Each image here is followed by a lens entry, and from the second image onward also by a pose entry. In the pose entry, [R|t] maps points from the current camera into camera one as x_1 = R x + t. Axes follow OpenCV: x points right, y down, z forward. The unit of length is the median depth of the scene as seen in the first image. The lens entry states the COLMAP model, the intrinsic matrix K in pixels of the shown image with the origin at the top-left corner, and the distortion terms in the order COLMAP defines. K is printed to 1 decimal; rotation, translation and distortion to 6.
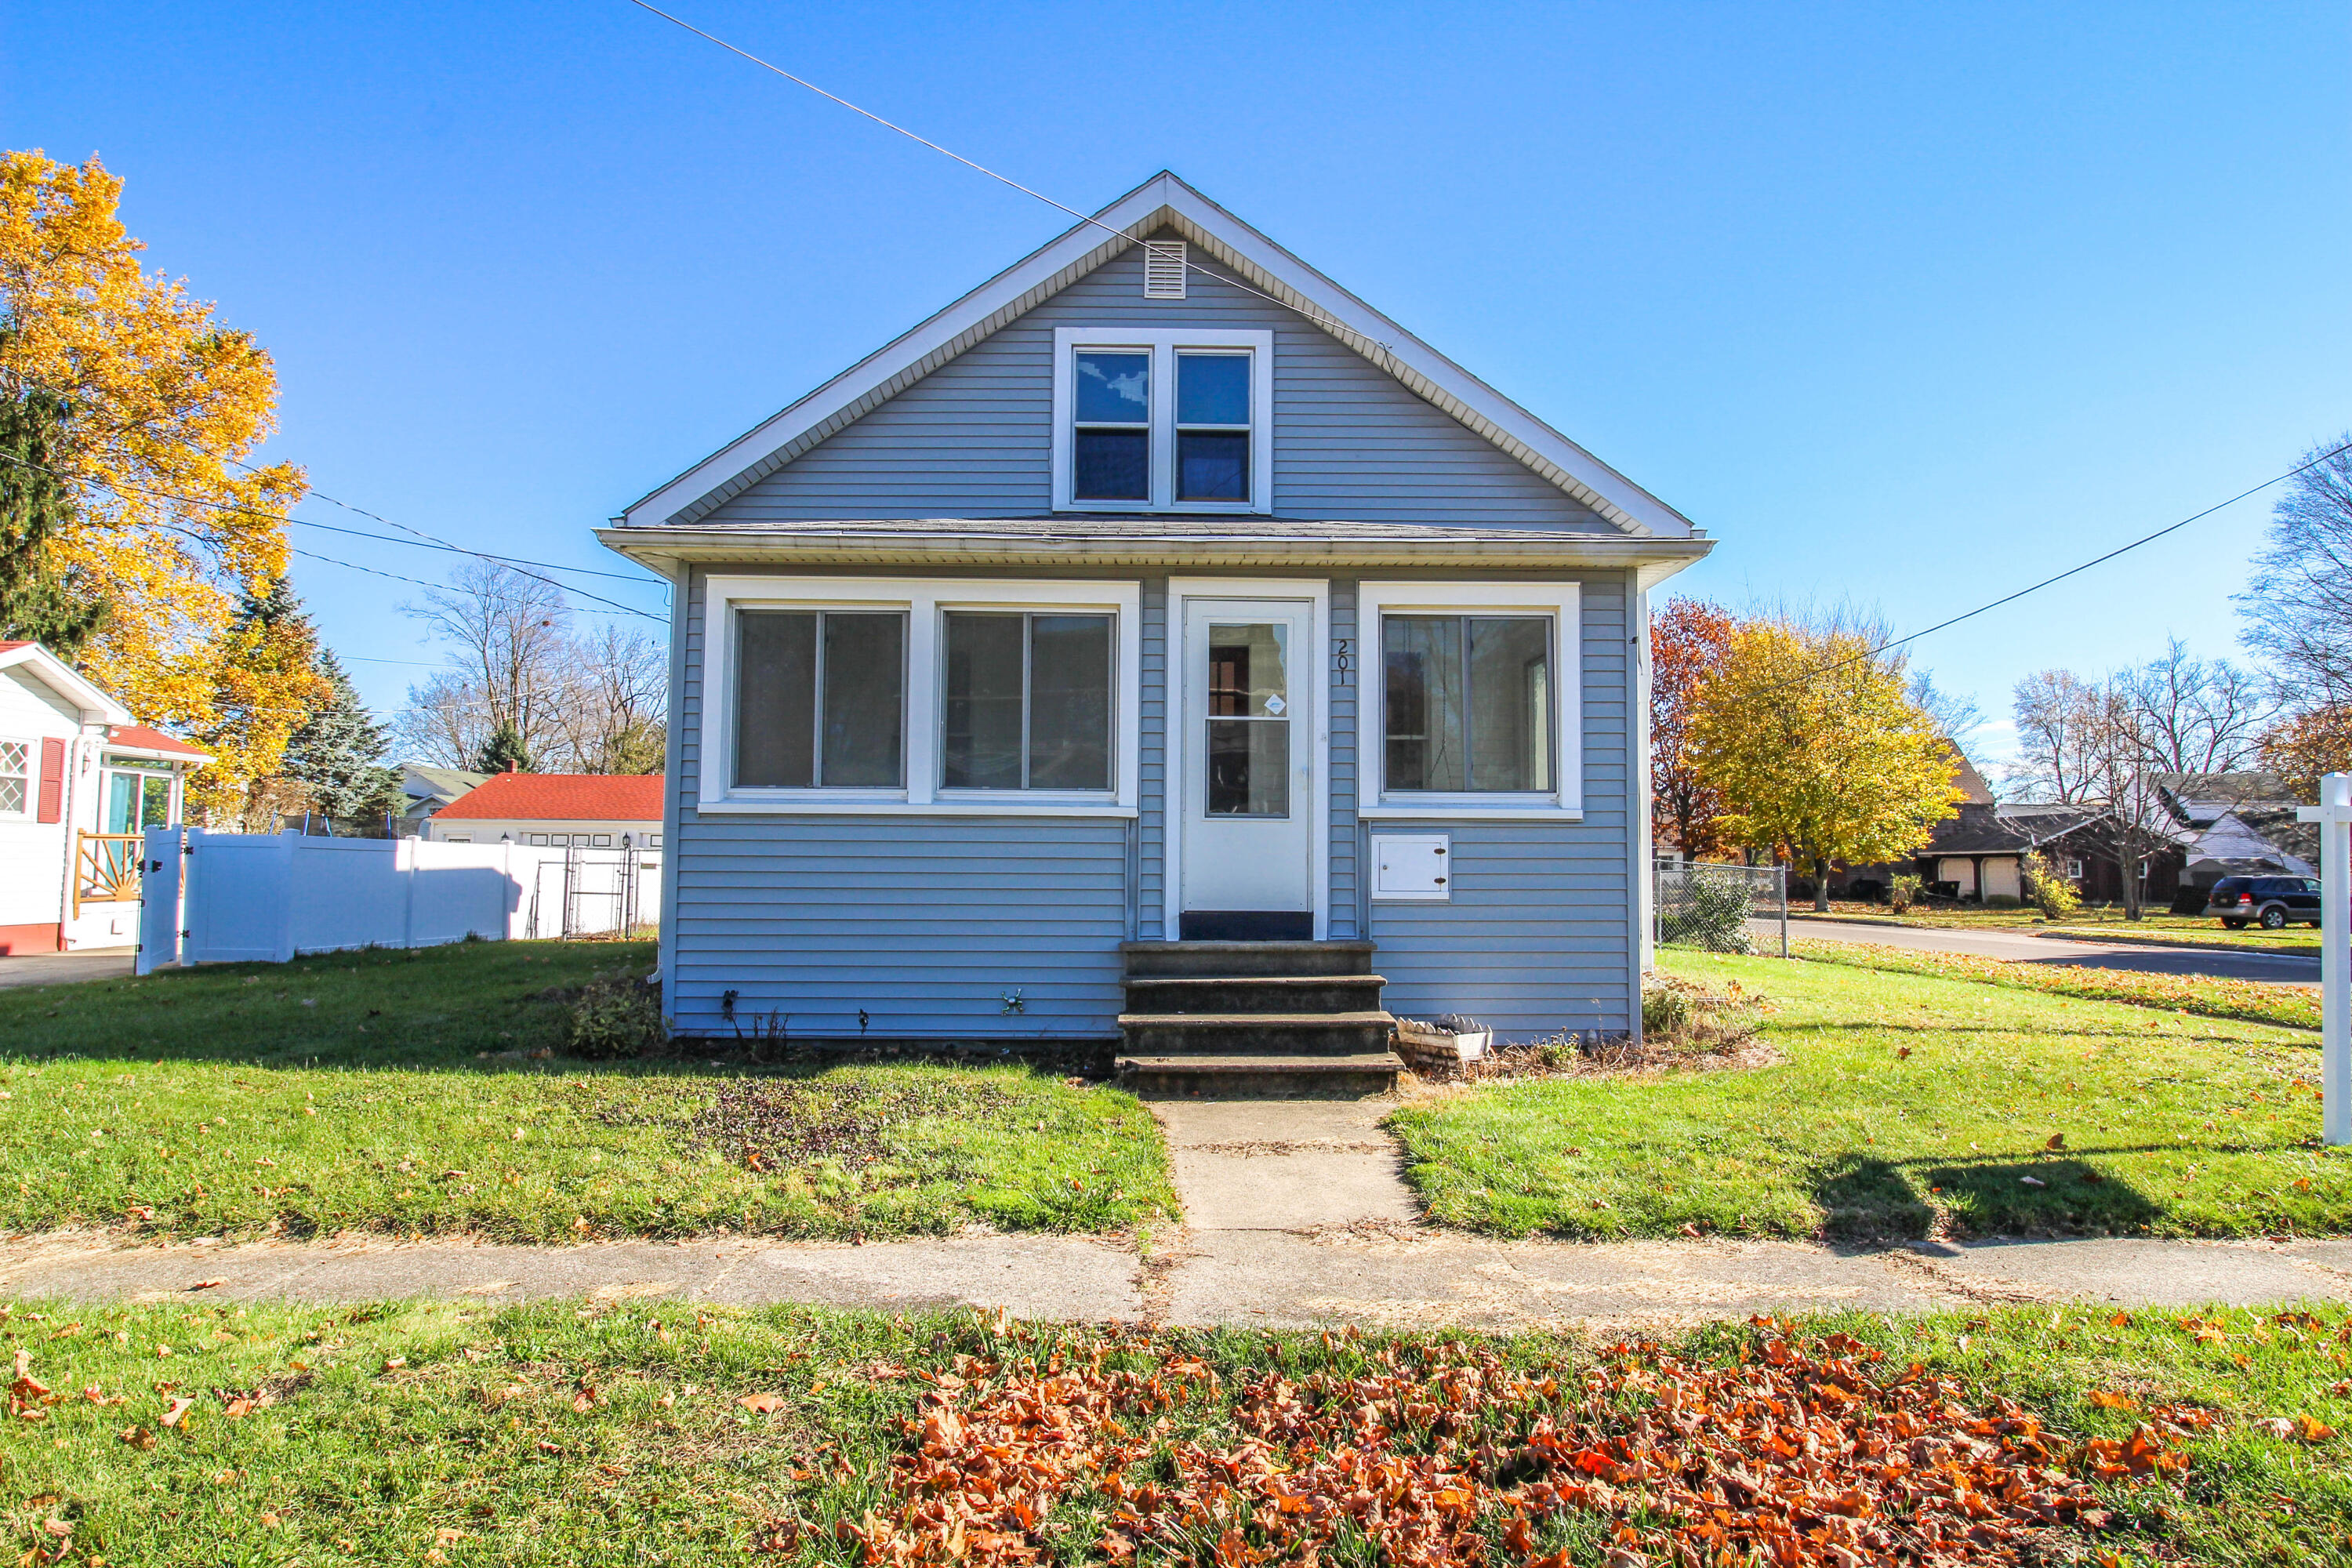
lens RADIAL K [[1337.5, 0, 1152.9], [0, 1337.5, 770.1], [0, 0, 1]] dist [-0.003303, -0.002509]
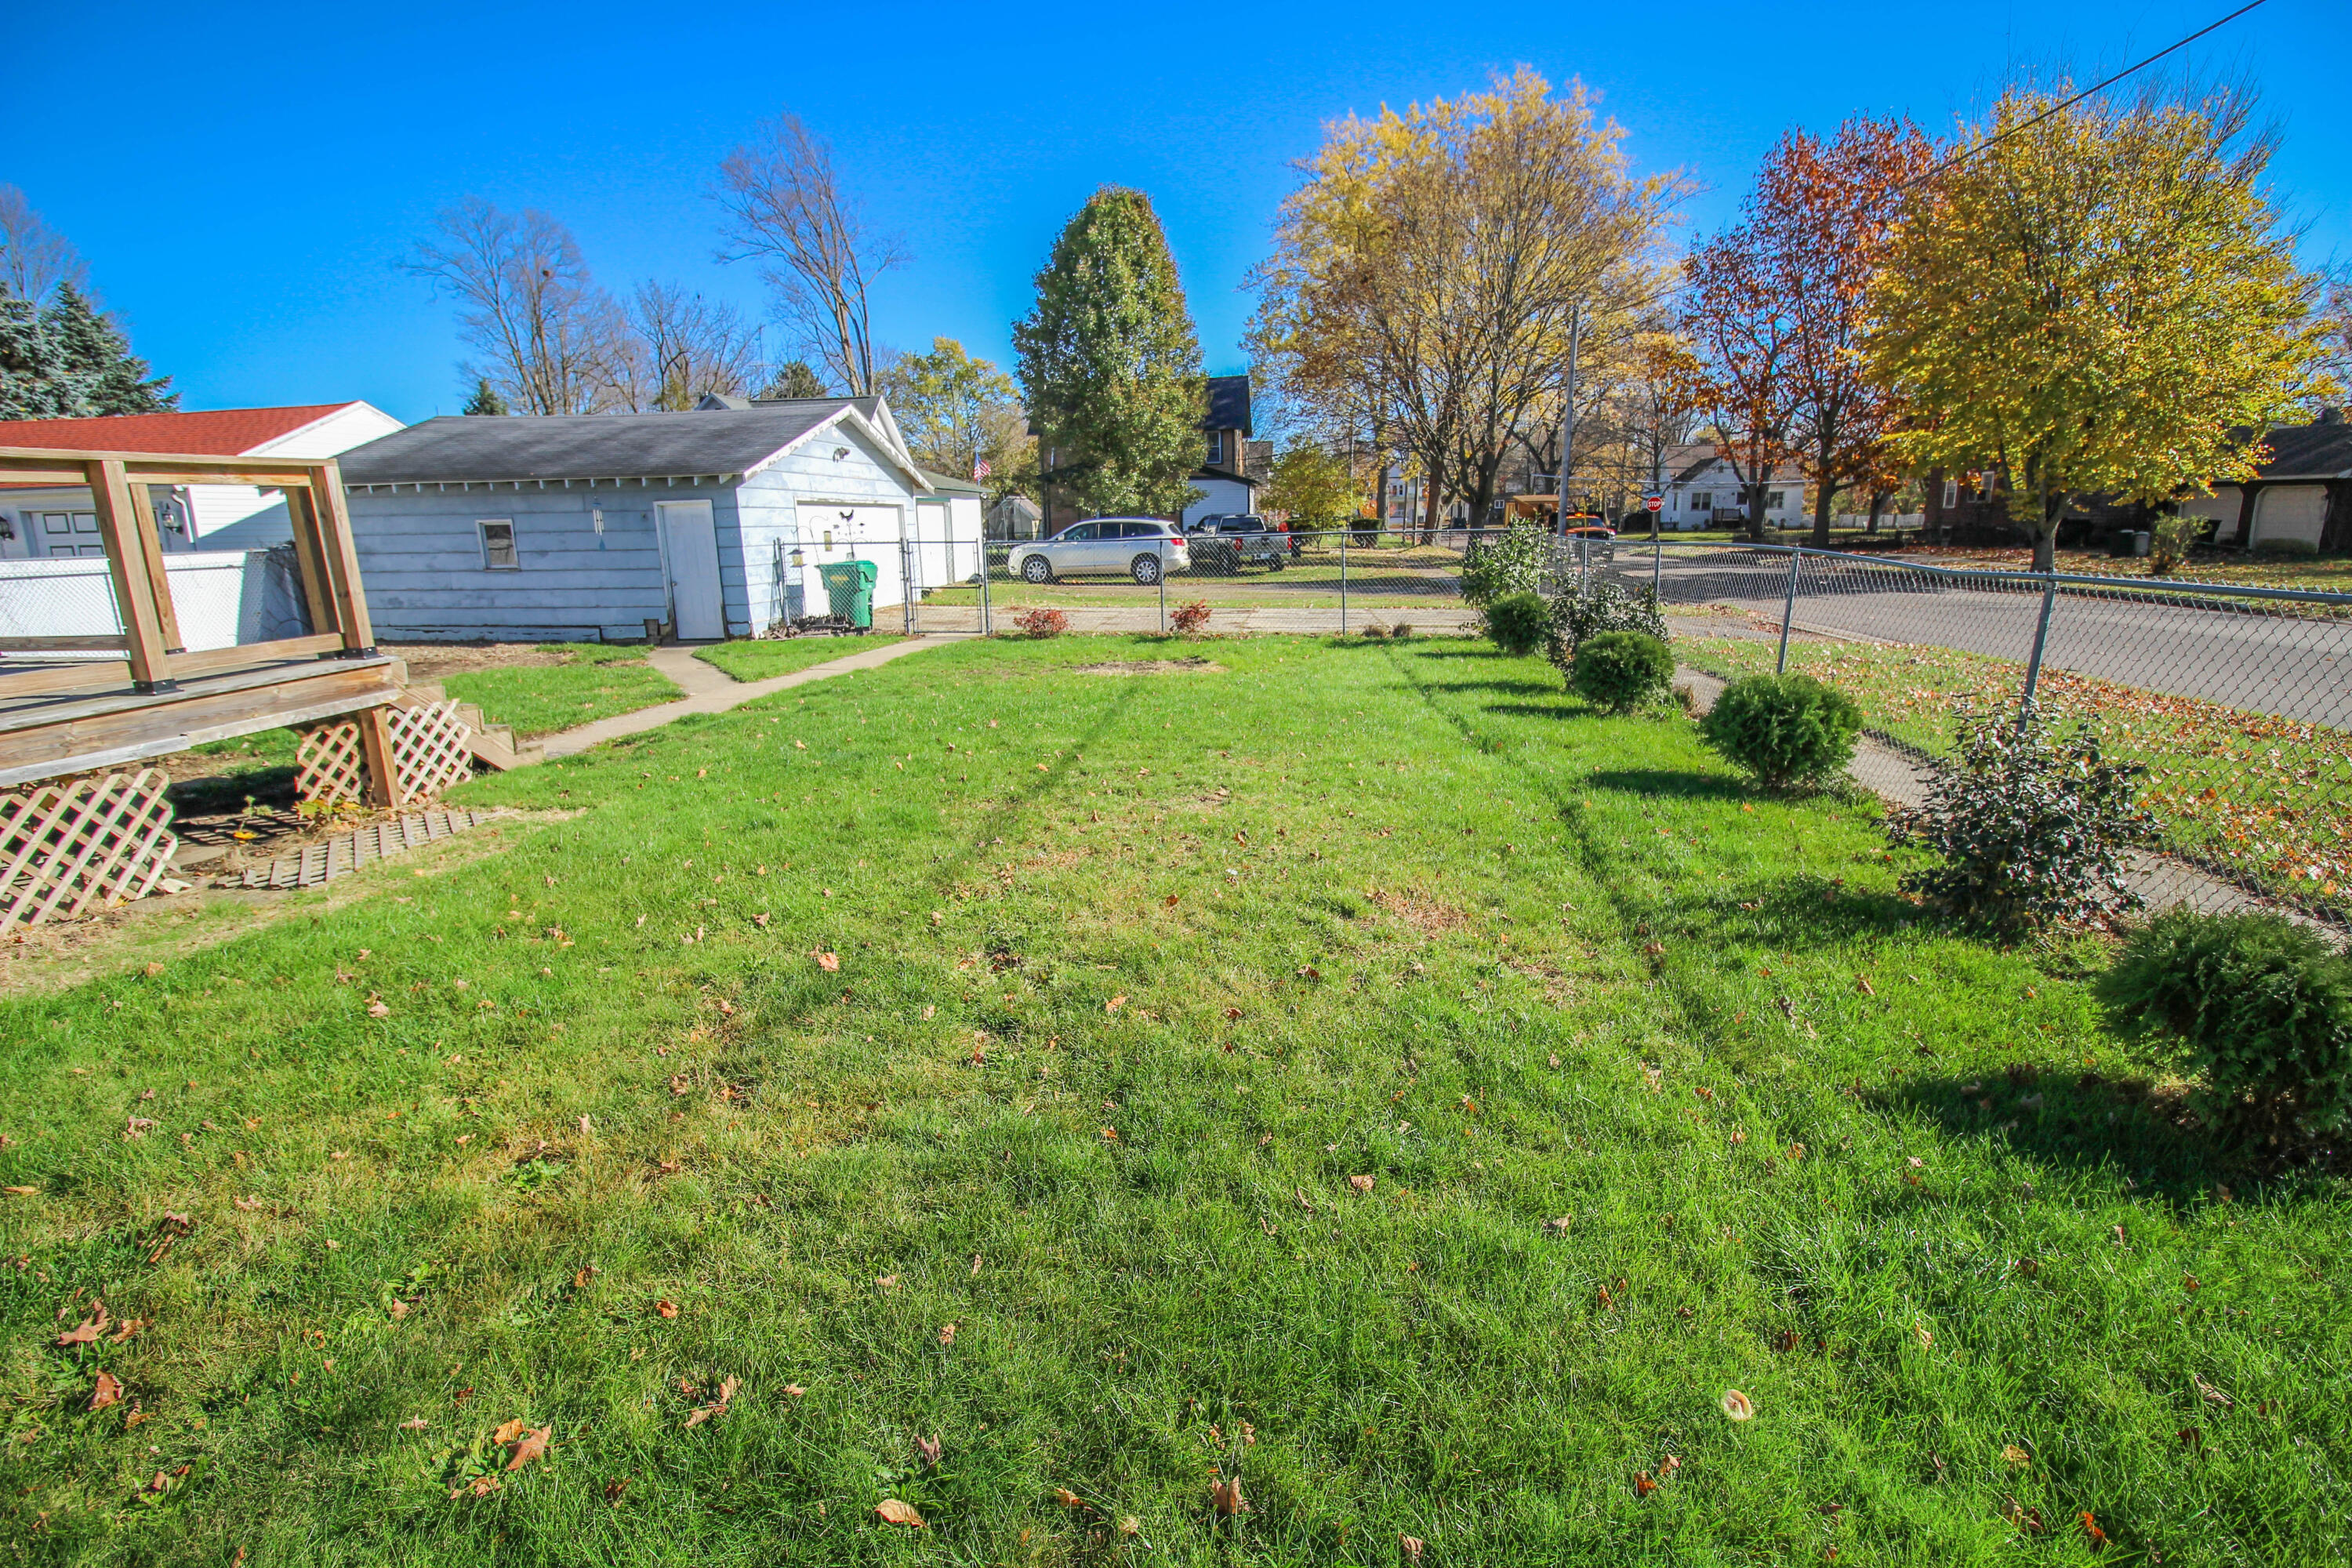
lens RADIAL K [[1090.1, 0, 1178.8], [0, 1090.1, 784.6], [0, 0, 1]] dist [-0.002641, -0.010647]
pose [[0.993634, -0.000580, -0.112654, 0.752763], [0.035362, 0.951053, 0.306998, 0.142086], [0.106962, -0.309027, 0.945019, 2.346965]]
